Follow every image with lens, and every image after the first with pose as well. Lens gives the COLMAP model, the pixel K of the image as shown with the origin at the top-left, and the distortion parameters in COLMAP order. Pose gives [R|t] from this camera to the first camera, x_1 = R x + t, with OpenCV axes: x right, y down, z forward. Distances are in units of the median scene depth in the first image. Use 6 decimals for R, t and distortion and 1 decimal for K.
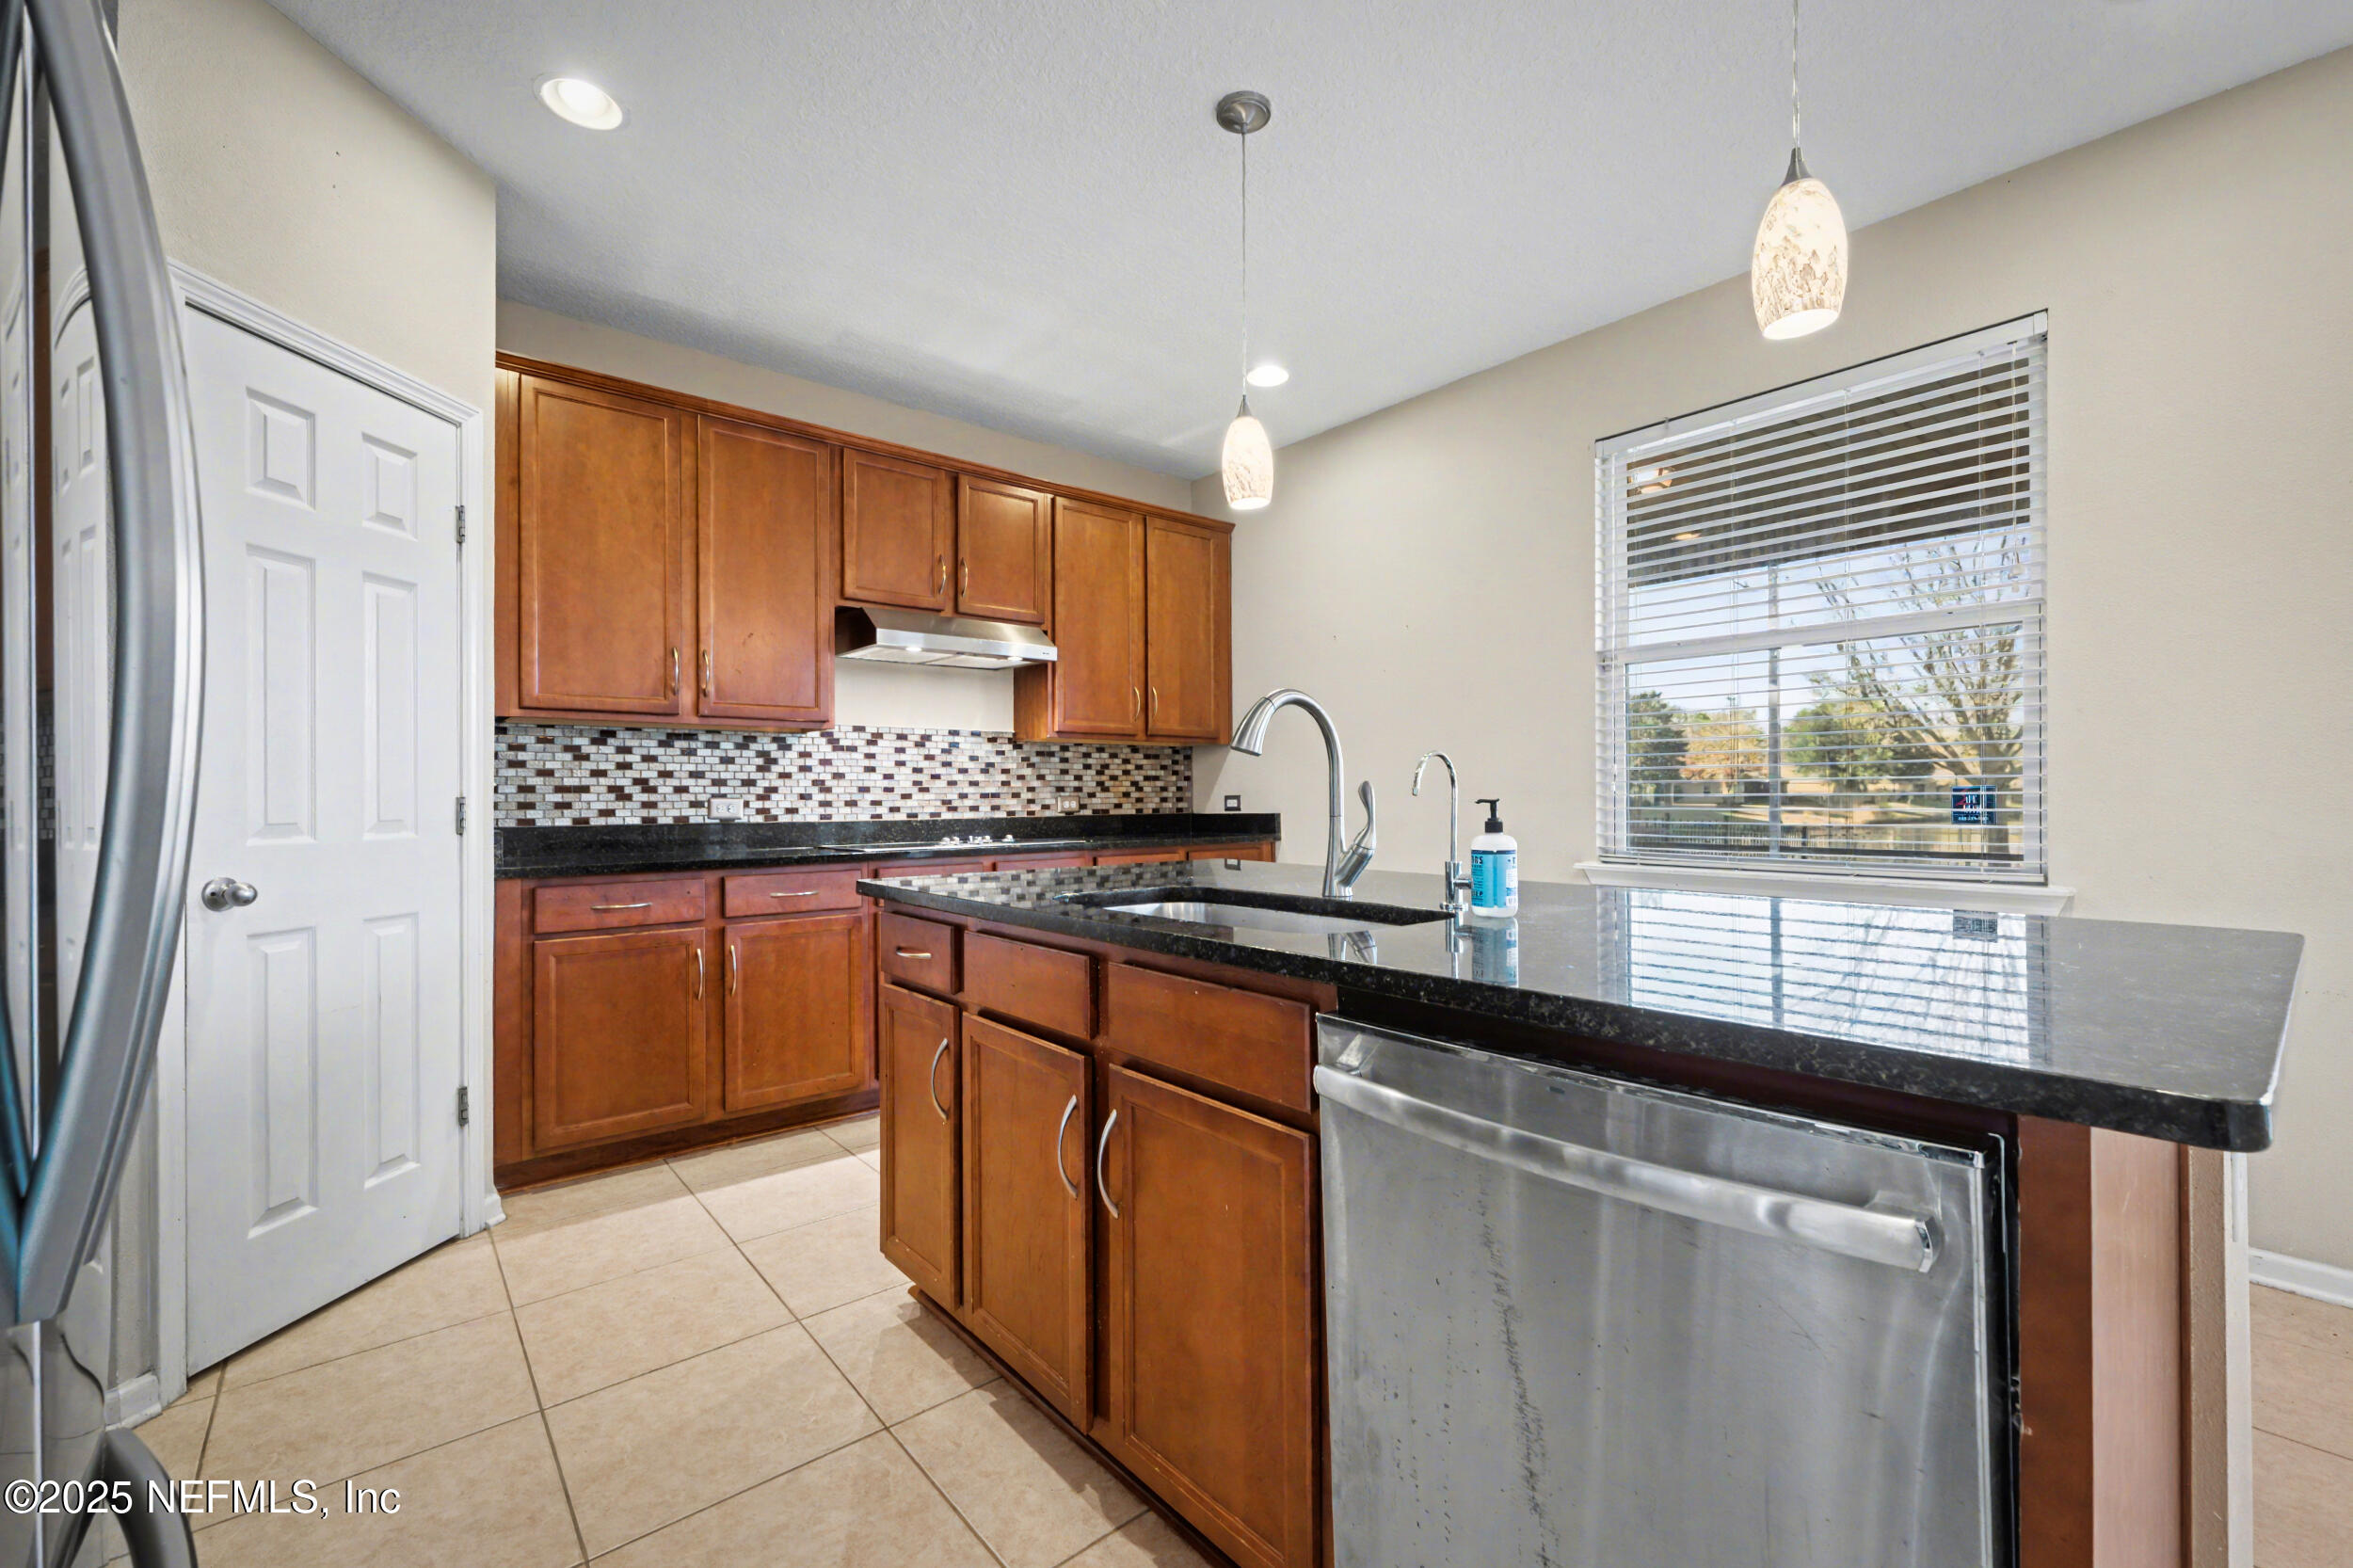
lens RADIAL K [[977.3, 0, 1180.6], [0, 977.3, 784.4], [0, 0, 1]] dist [0.001265, -0.000434]
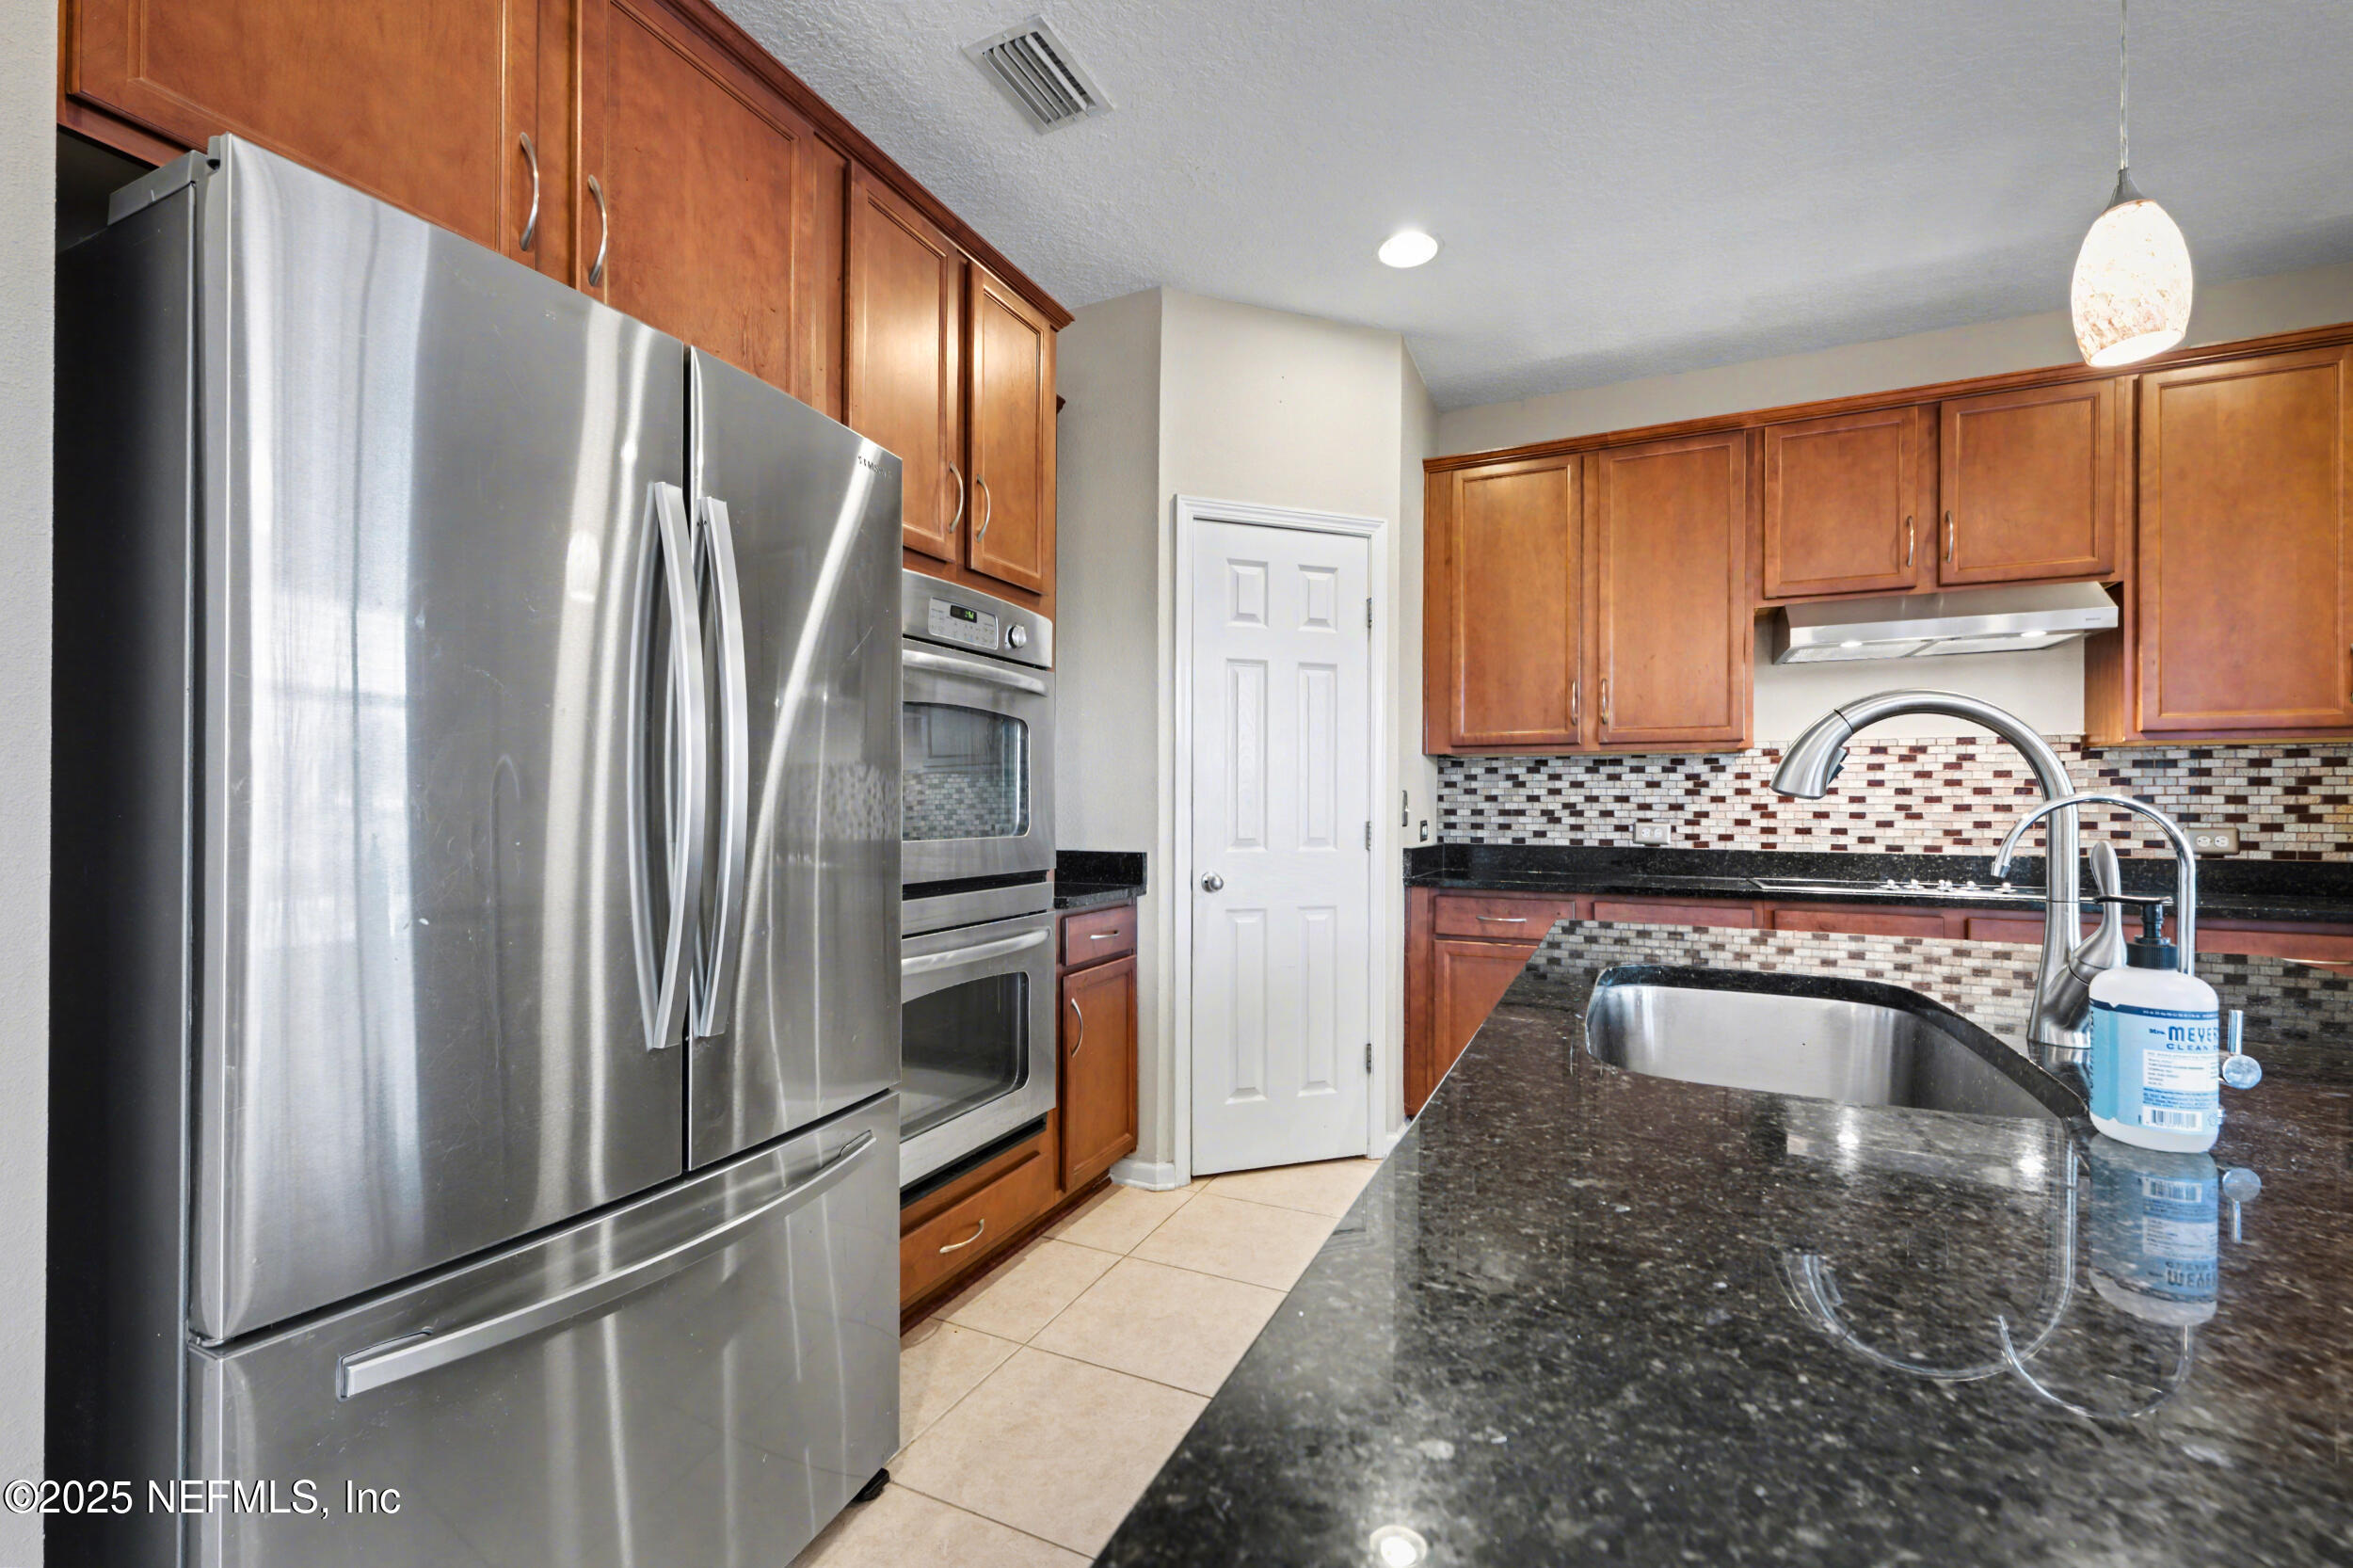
lens RADIAL K [[977.3, 0, 1178.3], [0, 977.3, 797.1], [0, 0, 1]] dist [0.001265, -0.000434]
pose [[0.413954, 0.000750, -0.910297, 0.237986], [0.004471, 0.999986, 0.002857, -0.016707], [0.910287, -0.005252, 0.413945, 0.155004]]
